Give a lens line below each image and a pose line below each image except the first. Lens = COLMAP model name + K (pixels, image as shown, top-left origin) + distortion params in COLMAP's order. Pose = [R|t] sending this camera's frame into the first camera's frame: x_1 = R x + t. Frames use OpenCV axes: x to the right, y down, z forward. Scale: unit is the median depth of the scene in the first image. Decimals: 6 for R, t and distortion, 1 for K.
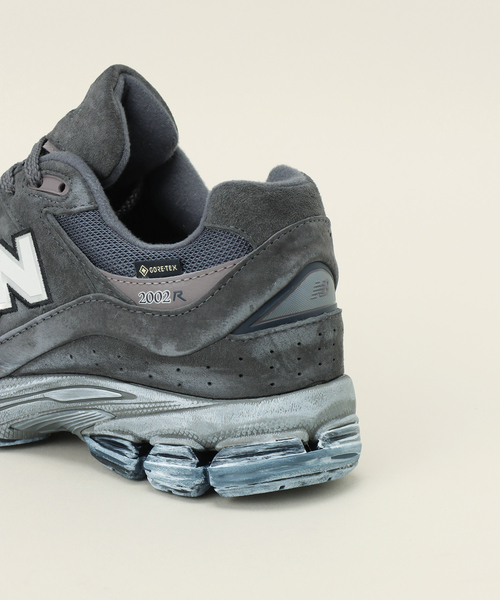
lens RADIAL K [[1992.7, 0, 248.6], [0, 1992.7, 302.0], [0, 0, 1]] dist [-0.076668, 0.000000]
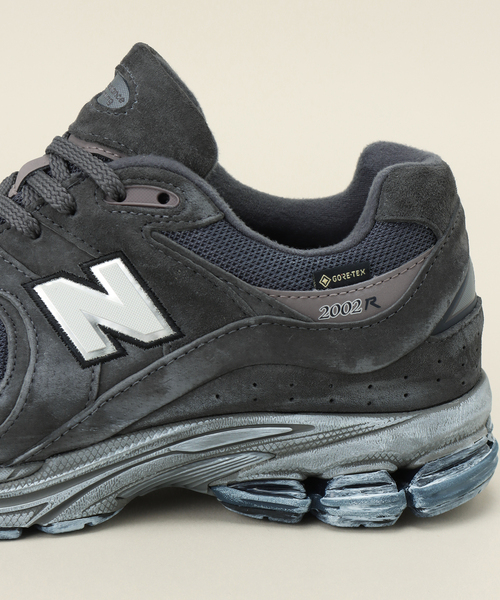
lens RADIAL K [[1992.7, 0, 249.6], [0, 1992.7, 301.2], [0, 0, 1]] dist [-0.076668, 0.000000]
pose [[0.769460, -0.155520, 0.619471, -0.605932], [0.131306, 0.987703, 0.084867, -0.083441], [-0.625052, 0.016039, 0.780419, 0.345406]]
